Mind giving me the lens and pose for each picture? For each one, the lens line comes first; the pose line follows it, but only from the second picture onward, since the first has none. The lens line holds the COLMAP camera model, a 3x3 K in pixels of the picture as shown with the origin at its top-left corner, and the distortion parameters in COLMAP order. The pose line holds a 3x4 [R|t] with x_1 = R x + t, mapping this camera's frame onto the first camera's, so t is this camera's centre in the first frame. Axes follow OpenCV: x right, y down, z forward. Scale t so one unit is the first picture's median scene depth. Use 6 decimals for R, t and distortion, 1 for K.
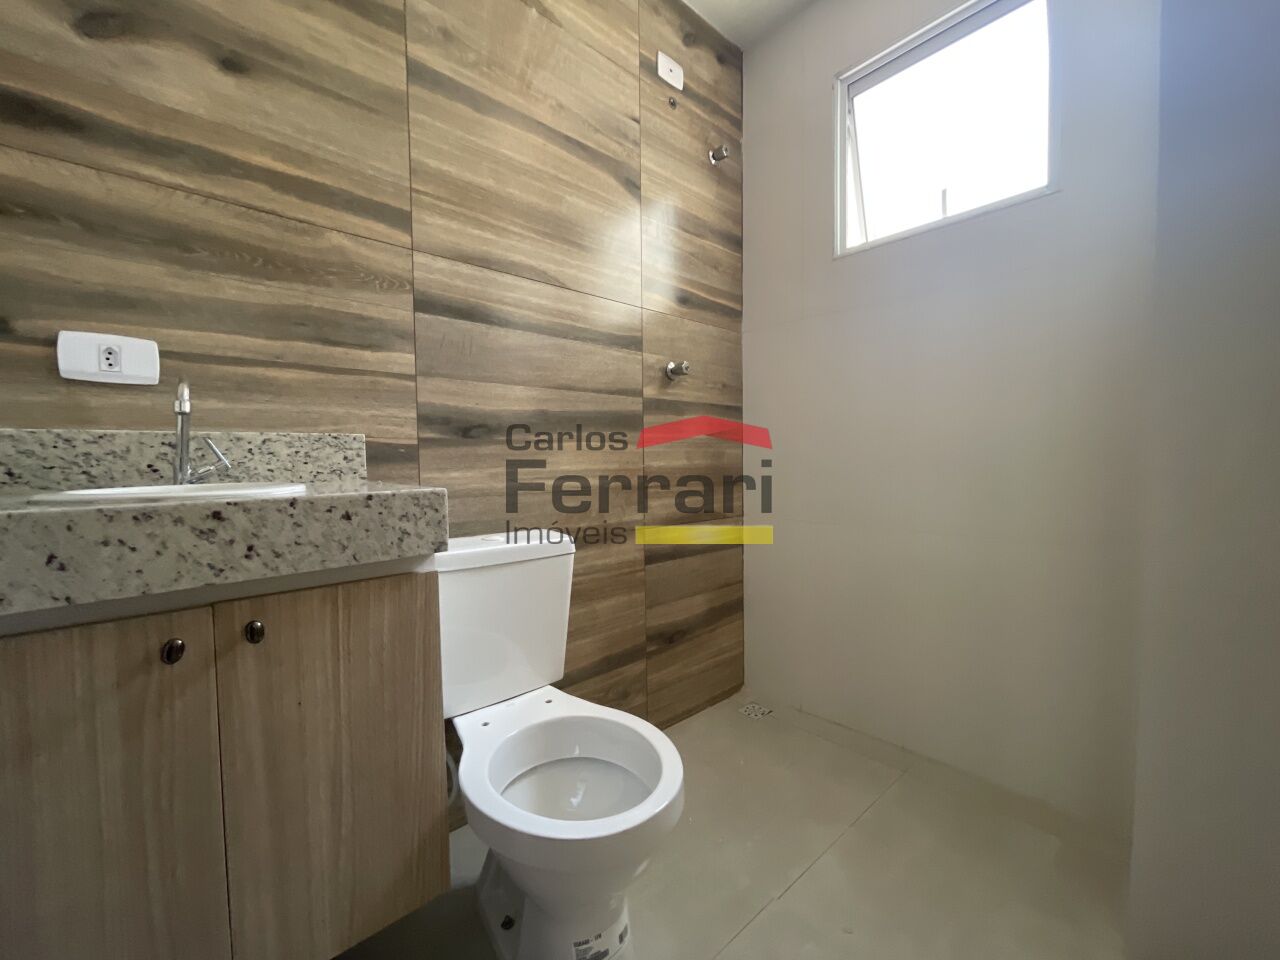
lens RADIAL K [[518.0, 0, 638.2], [0, 518.0, 483.4], [0, 0, 1]] dist [-0.011757, -0.000089]
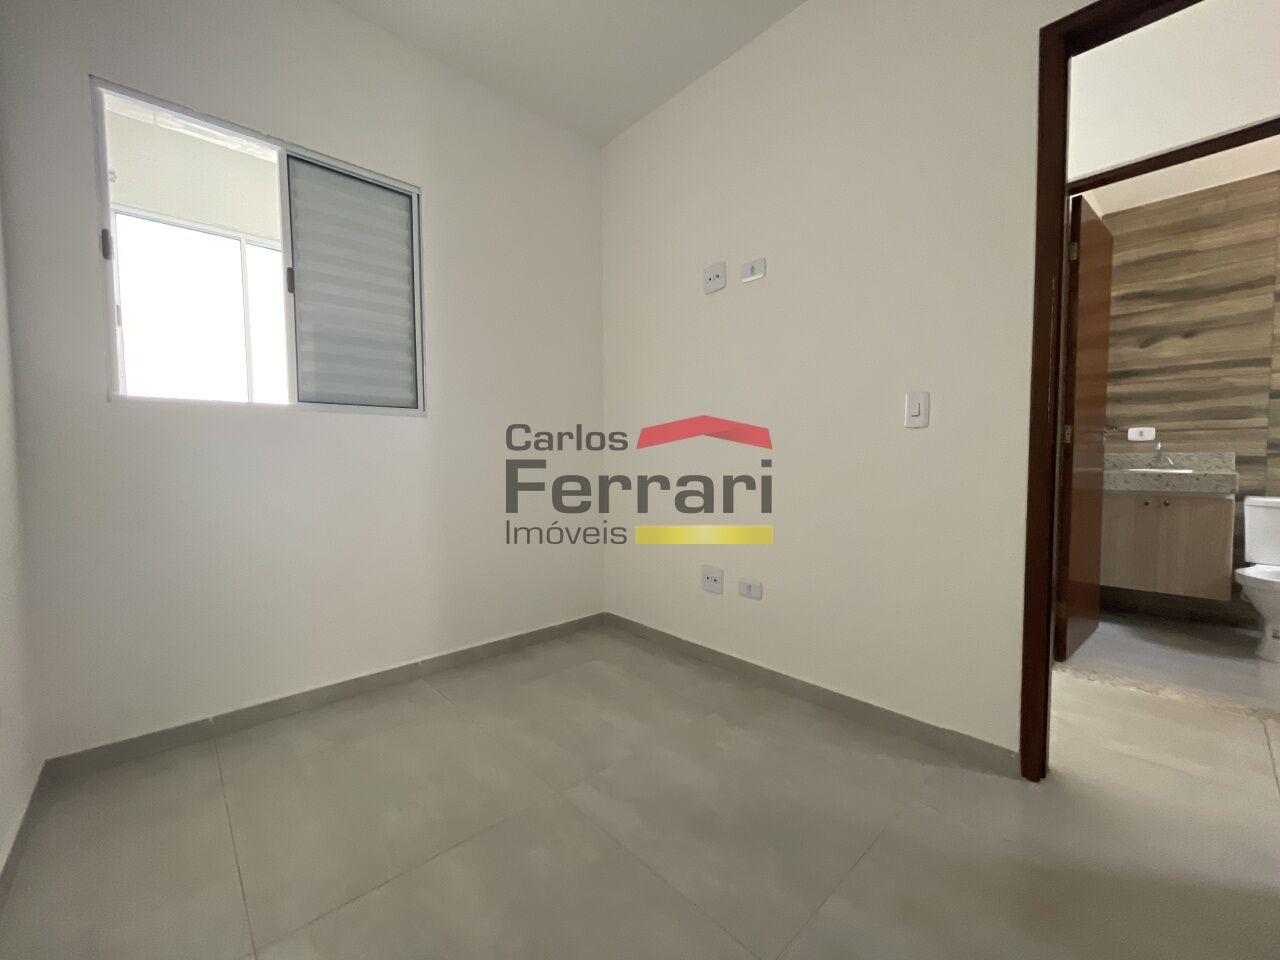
lens RADIAL K [[518.0, 0, 638.2], [0, 518.0, 483.4], [0, 0, 1]] dist [-0.011757, -0.000089]
pose [[-0.008438, 0.063019, -0.997977, 2.321186], [-0.041483, 0.997131, 0.063316, 0.023098], [0.999104, 0.041934, -0.005799, -2.219914]]
